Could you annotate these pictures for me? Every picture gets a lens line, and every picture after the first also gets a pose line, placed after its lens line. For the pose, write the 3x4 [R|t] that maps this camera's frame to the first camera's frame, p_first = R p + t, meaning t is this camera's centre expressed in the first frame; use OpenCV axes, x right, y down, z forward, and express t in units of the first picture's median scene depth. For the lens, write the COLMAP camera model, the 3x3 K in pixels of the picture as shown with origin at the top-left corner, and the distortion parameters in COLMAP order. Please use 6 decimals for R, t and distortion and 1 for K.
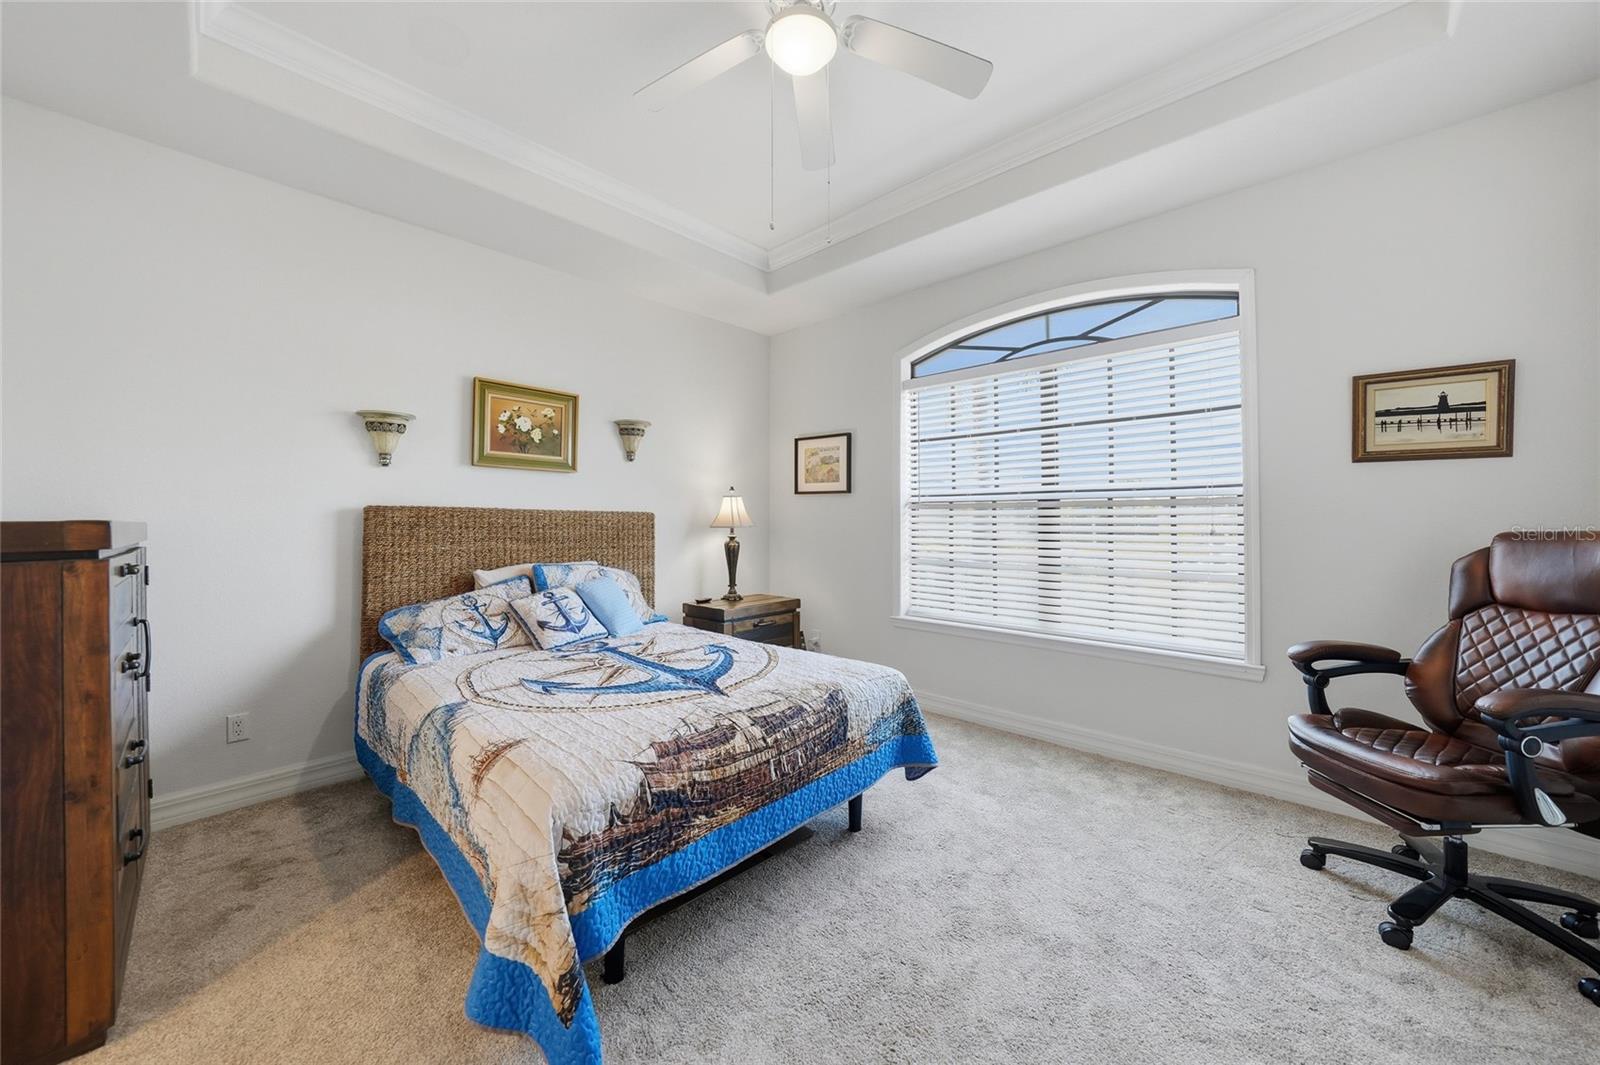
lens RADIAL K [[570.7, 0, 807.3], [0, 570.7, 526.2], [0, 0, 1]] dist [-0.030981, 0.005096]
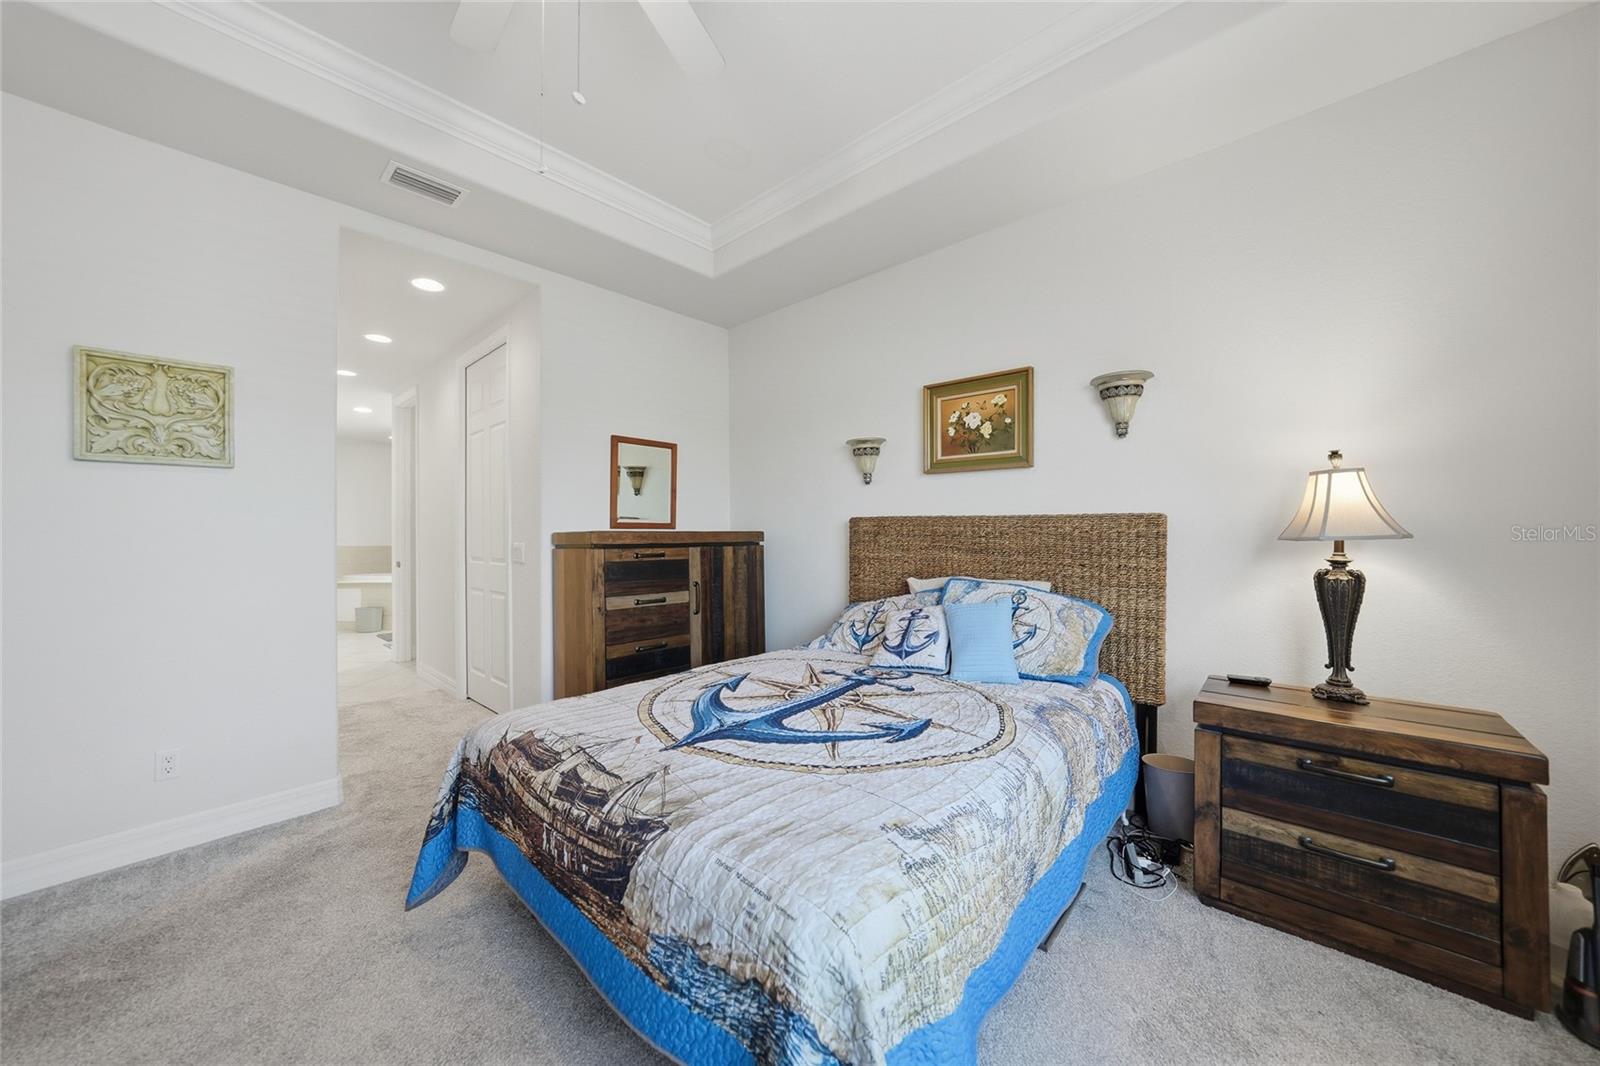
lens RADIAL K [[570.7, 0, 807.3], [0, 570.7, 526.7], [0, 0, 1]] dist [-0.030981, 0.005096]
pose [[0.001591, -0.006871, -0.999975, 0.427008], [-0.002961, 0.999972, -0.006876, -0.005624], [0.999994, 0.002971, 0.001571, 0.785753]]
